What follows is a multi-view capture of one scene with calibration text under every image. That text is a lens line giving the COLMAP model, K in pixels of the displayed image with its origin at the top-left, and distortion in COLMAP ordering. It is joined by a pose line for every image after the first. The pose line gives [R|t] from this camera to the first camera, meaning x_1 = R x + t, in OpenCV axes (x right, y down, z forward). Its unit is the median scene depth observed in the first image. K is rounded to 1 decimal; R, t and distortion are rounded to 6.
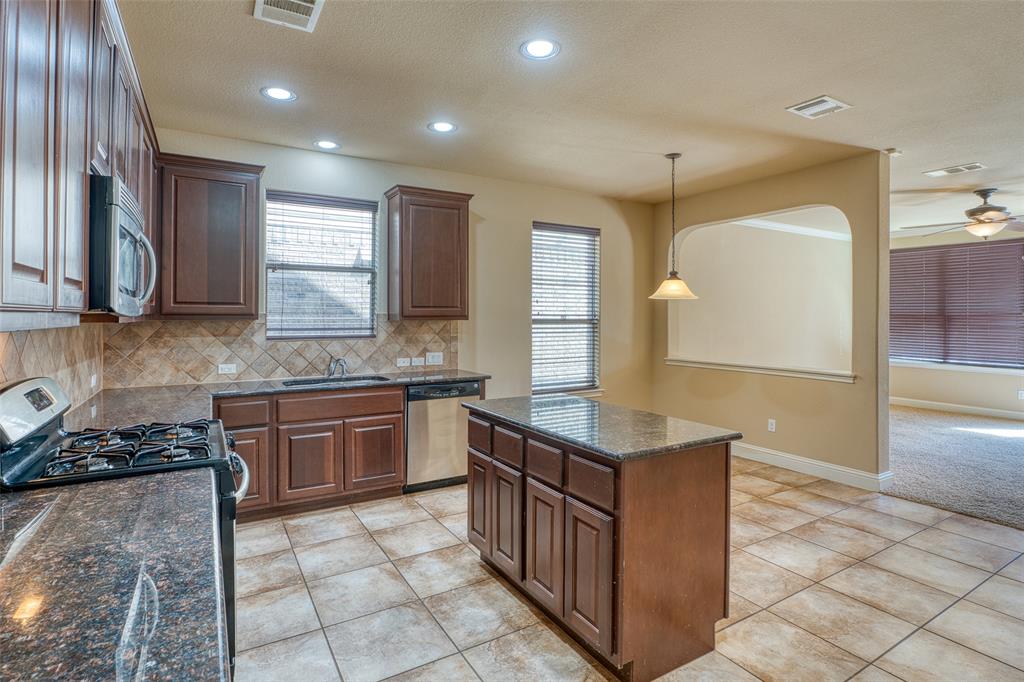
lens RADIAL K [[507.2, 0, 504.6], [0, 507.2, 316.5], [0, 0, 1]] dist [-0.003085, 0.001778]
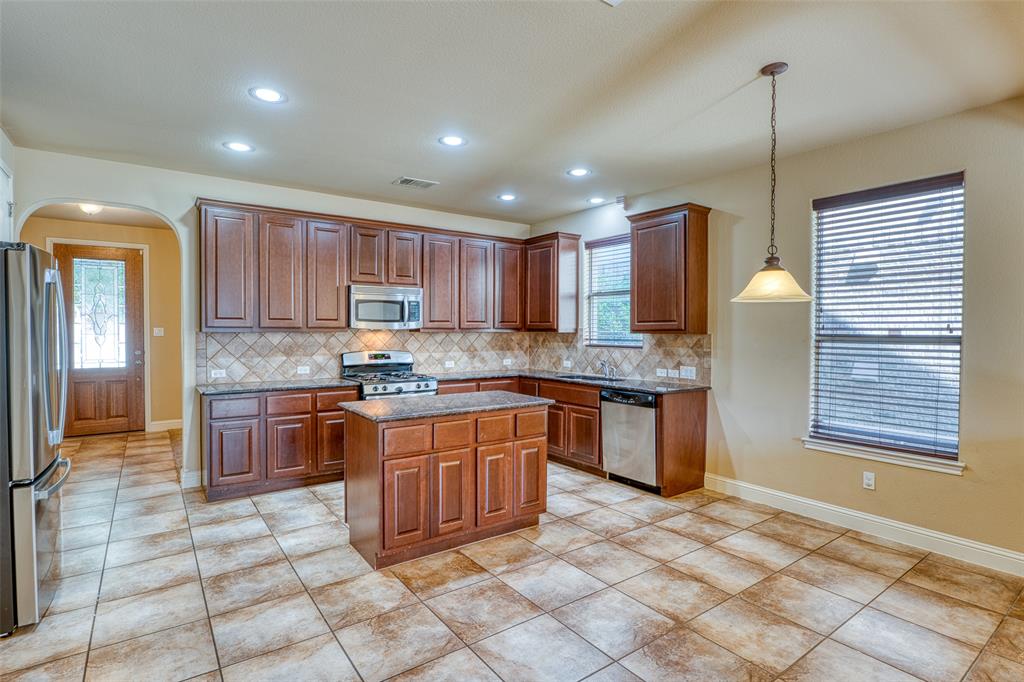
lens RADIAL K [[507.2, 0, 513.0], [0, 507.2, 336.2], [0, 0, 1]] dist [-0.003085, 0.001778]
pose [[0.101811, 0.009747, -0.994756, 0.897509], [-0.006127, 0.999939, 0.009171, 0.004267], [0.994785, 0.005161, 0.101864, 0.610056]]
